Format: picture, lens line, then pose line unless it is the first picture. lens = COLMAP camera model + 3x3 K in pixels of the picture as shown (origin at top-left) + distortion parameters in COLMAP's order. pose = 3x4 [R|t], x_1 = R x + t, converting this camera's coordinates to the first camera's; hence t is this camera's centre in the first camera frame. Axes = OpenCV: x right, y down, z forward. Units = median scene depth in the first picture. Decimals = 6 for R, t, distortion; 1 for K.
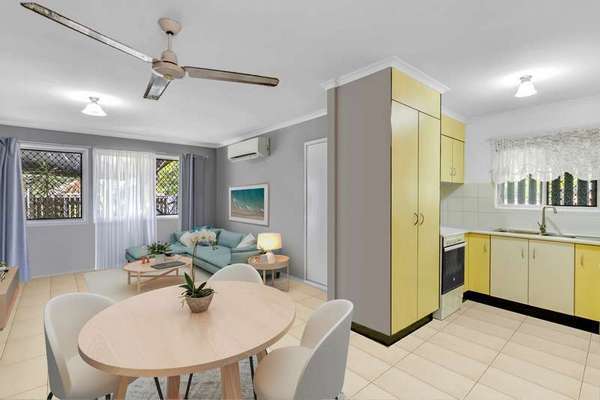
lens RADIAL K [[282.9, 0, 301.9], [0, 282.9, 196.0], [0, 0, 1]] dist [0.001336, 0.000763]
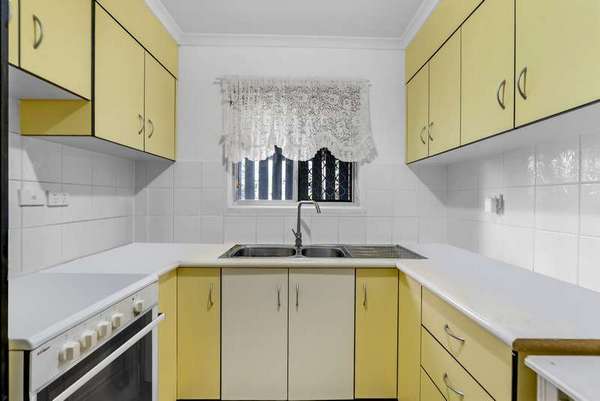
lens RADIAL K [[282.9, 0, 301.9], [0, 282.9, 196.5], [0, 0, 1]] dist [0.001336, 0.000763]
pose [[0.644239, 0.001687, 0.764823, 0.383297], [-0.000330, 0.999998, -0.001928, 0.023785], [-0.764825, 0.000989, 0.644238, 0.580752]]
